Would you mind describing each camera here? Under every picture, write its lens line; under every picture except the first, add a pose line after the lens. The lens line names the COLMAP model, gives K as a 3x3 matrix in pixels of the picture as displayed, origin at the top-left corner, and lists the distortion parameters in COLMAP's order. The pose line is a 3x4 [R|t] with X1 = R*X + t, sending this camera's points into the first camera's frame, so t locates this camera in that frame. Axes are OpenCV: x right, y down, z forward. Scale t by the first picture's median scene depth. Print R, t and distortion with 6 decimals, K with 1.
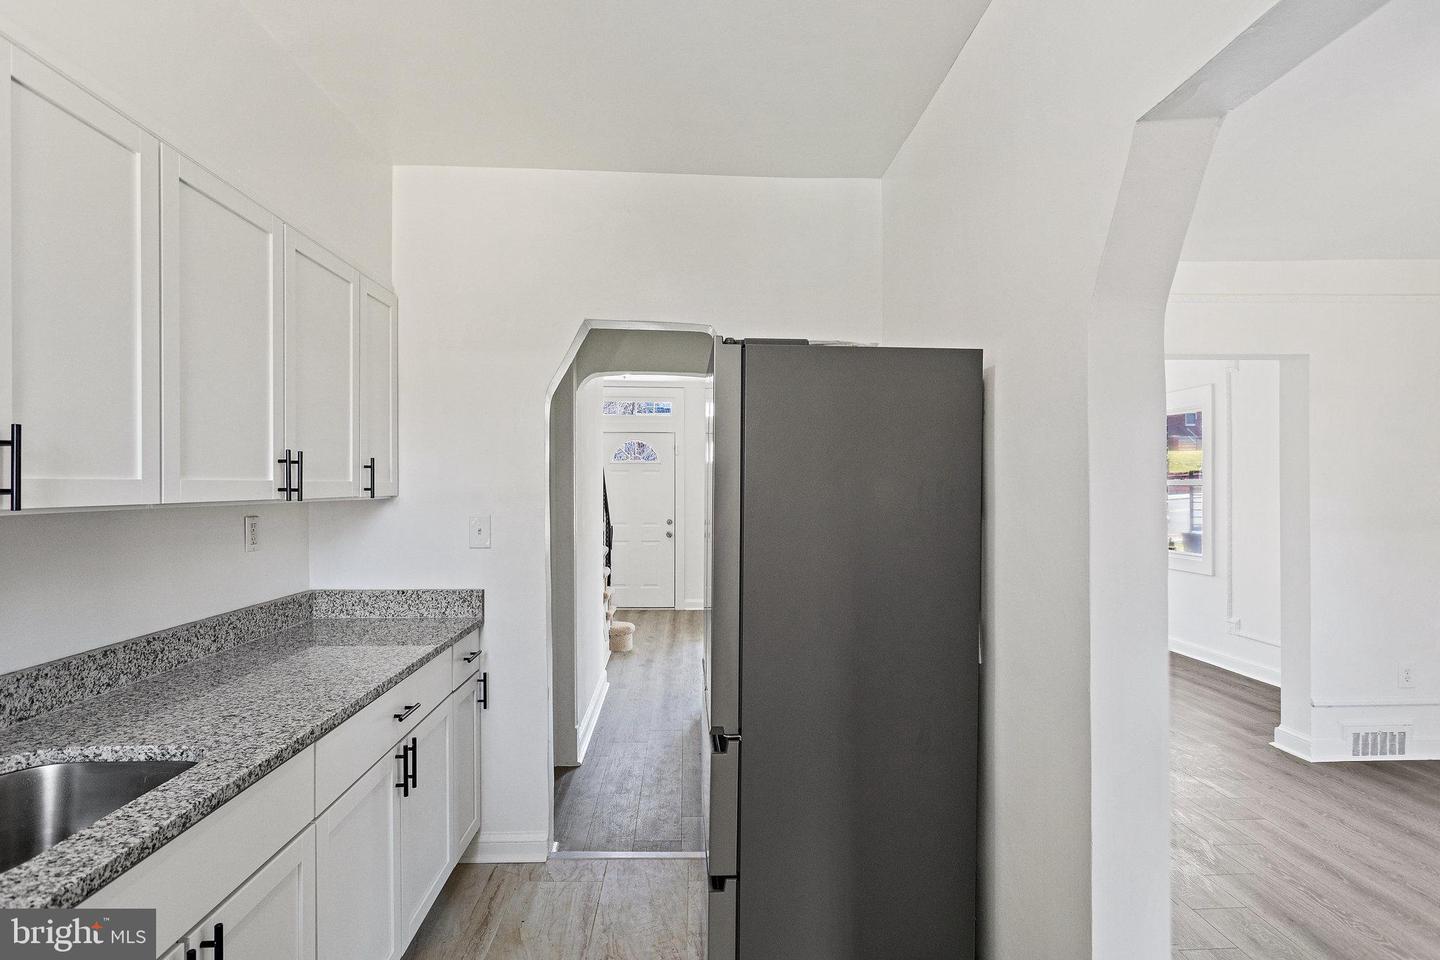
lens RADIAL K [[722.1, 0, 720.0], [0, 722.1, 480.0], [0, 0, 1]] dist [-0.002065, 0.000620]
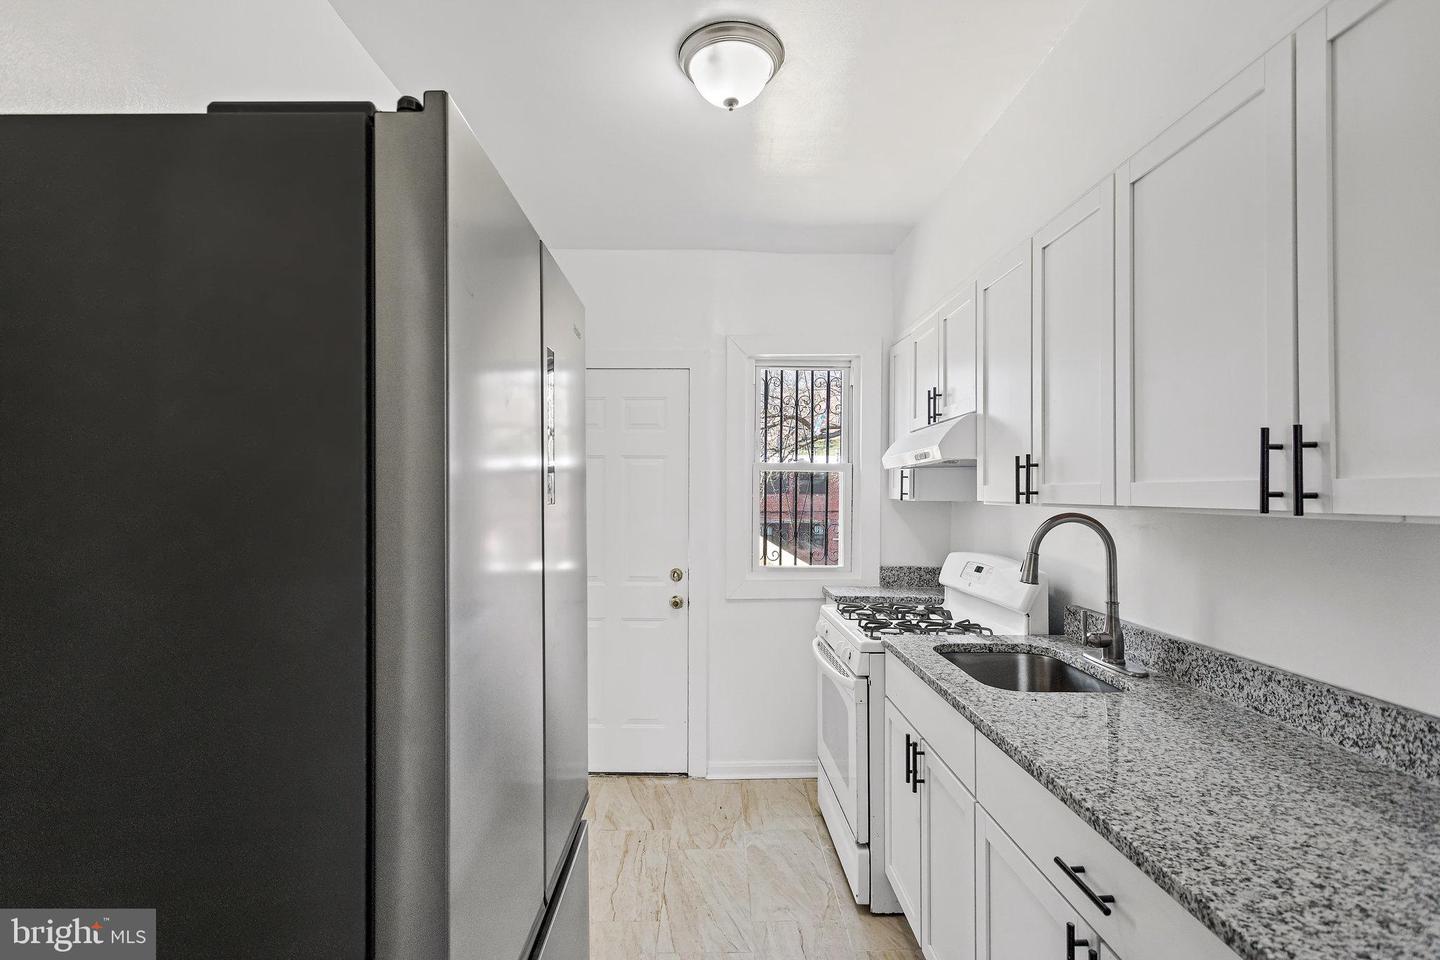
lens RADIAL K [[687.1, 0, 700.2], [0, 687.1, 486.9], [0, 0, 1]] dist [0.002270, 0.000373]
pose [[-0.998337, 0.000887, 0.057647, -0.155376], [0.000061, 0.999897, -0.014329, 0.014593], [-0.057653, -0.014302, -0.998234, 1.515870]]
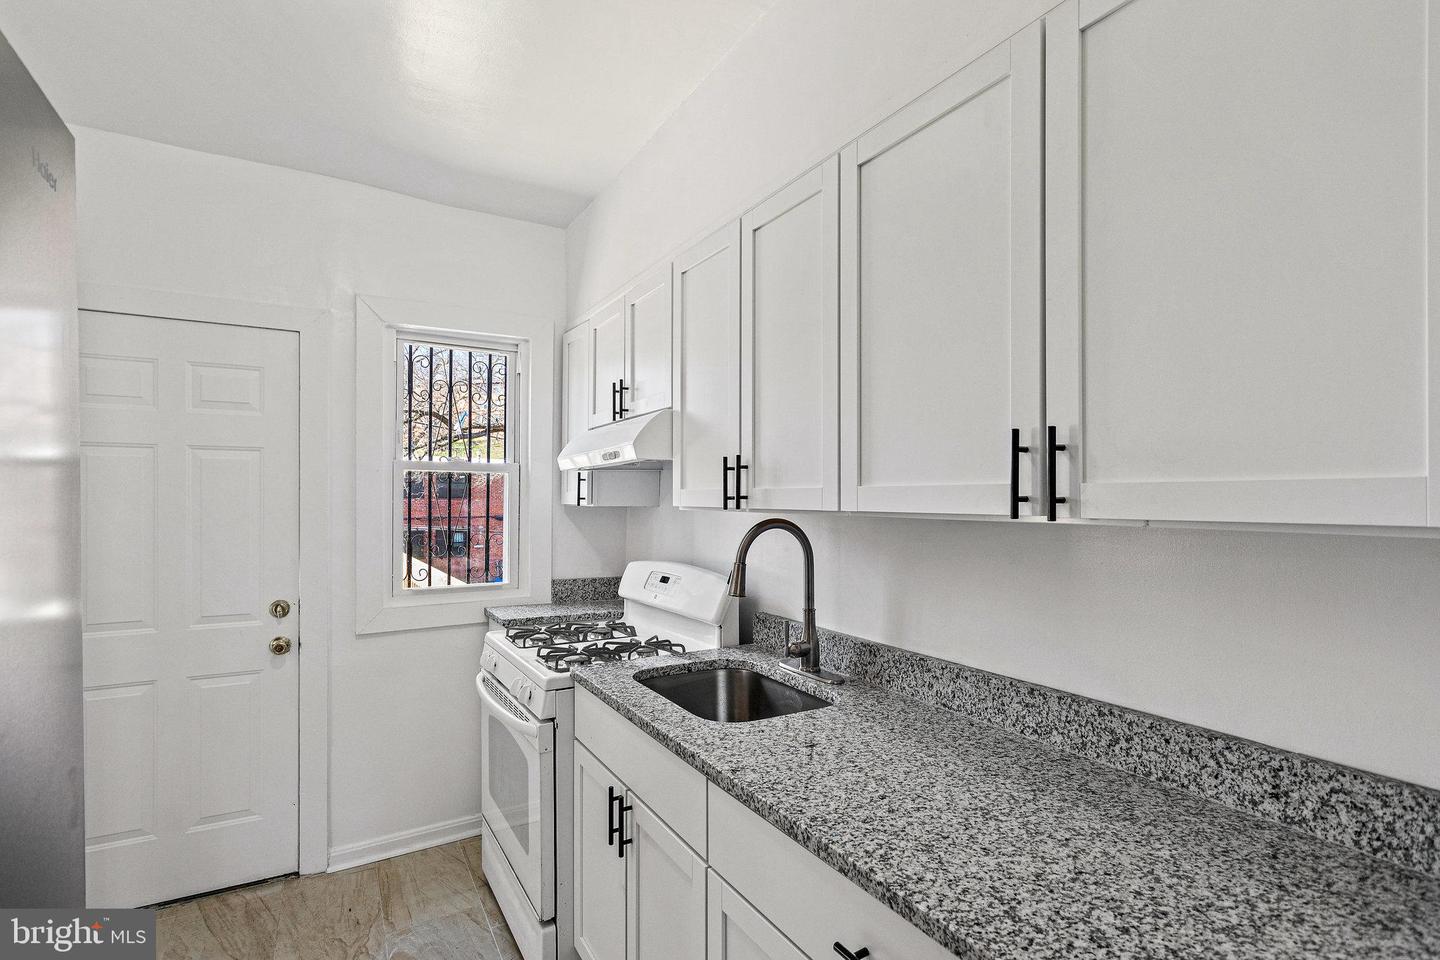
lens RADIAL K [[696.1, 0, 717.6], [0, 696.1, 498.9], [0, 0, 1]] dist [0.003288, 0.000935]
pose [[-0.890746, 0.004139, -0.454483, -0.132151], [0.005398, 0.999984, -0.001473, 0.012271], [0.454469, -0.003765, -0.890754, 1.314827]]
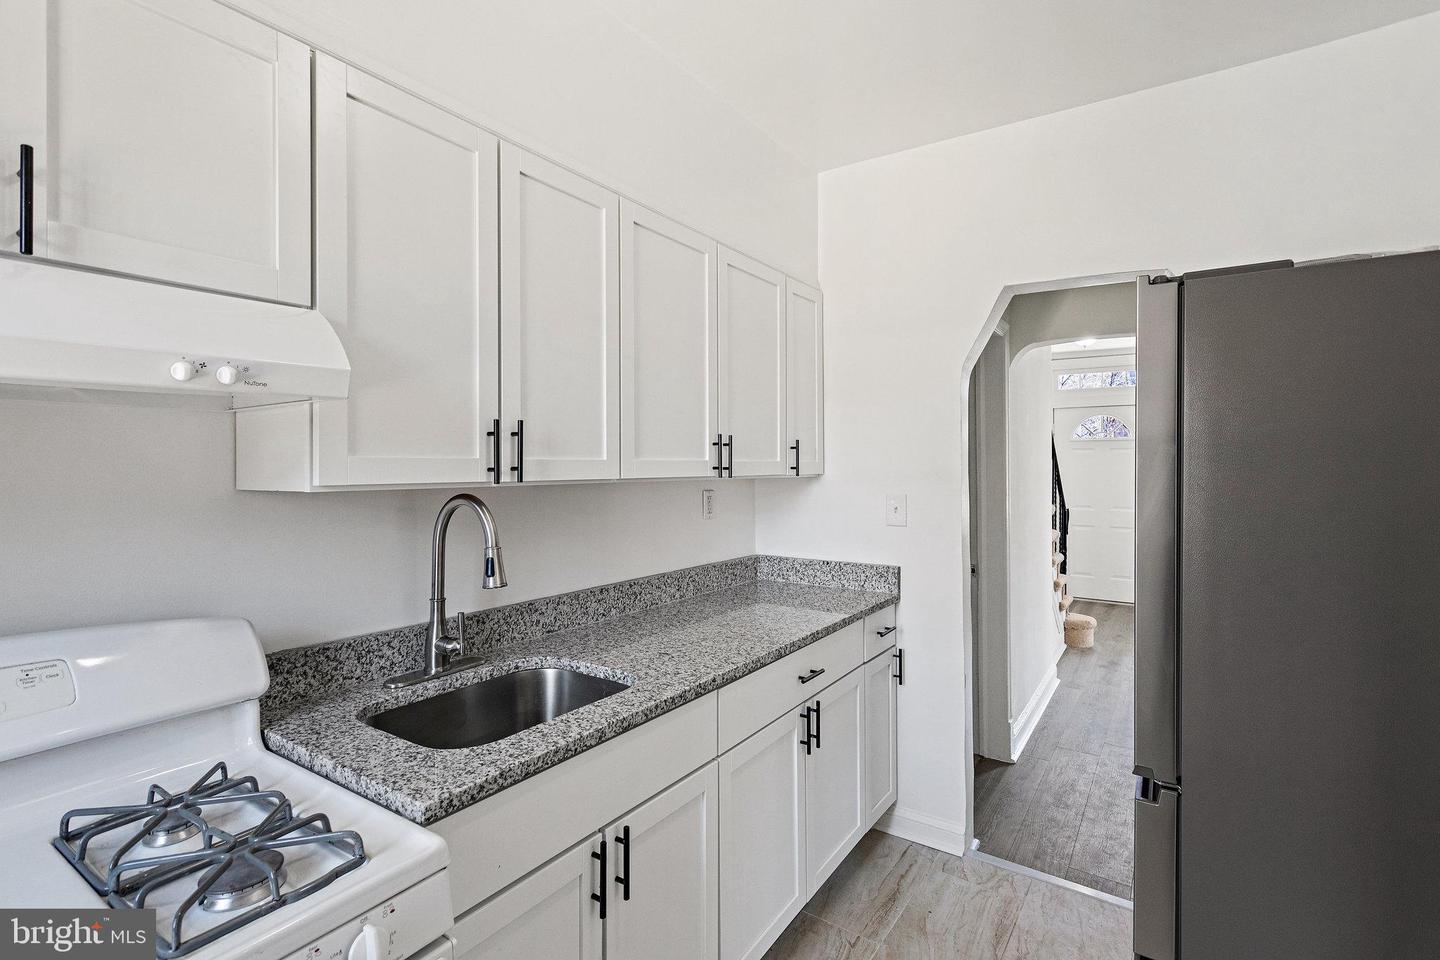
lens RADIAL K [[689.6, 0, 712.8], [0, 689.6, 459.0], [0, 0, 1]] dist [-0.004839, 0.011829]
pose [[0.796432, -0.006590, -0.604692, 0.069741], [0.005844, 0.999978, -0.003200, 0.001962], [0.604699, -0.000985, 0.796453, 0.093331]]
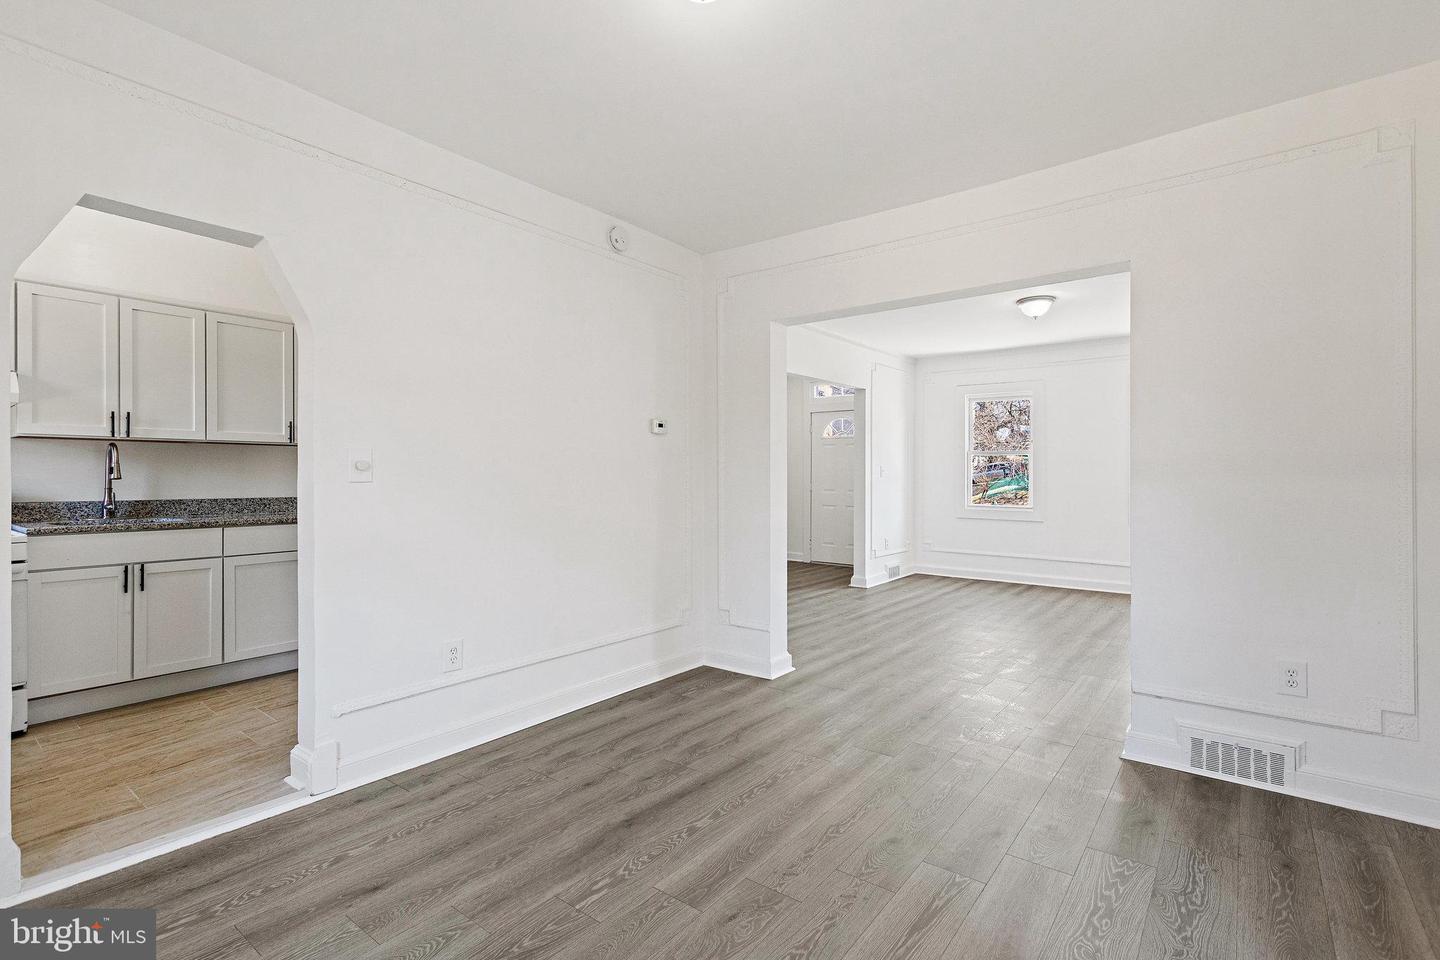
lens RADIAL K [[676.2, 0, 716.3], [0, 676.2, 477.9], [0, 0, 1]] dist [0.002676, 0.000595]
pose [[0.756639, 0.003274, -0.653825, 1.826672], [0.003899, 0.999947, 0.009520, 0.119055], [0.653822, -0.009753, 0.756586, 0.218247]]
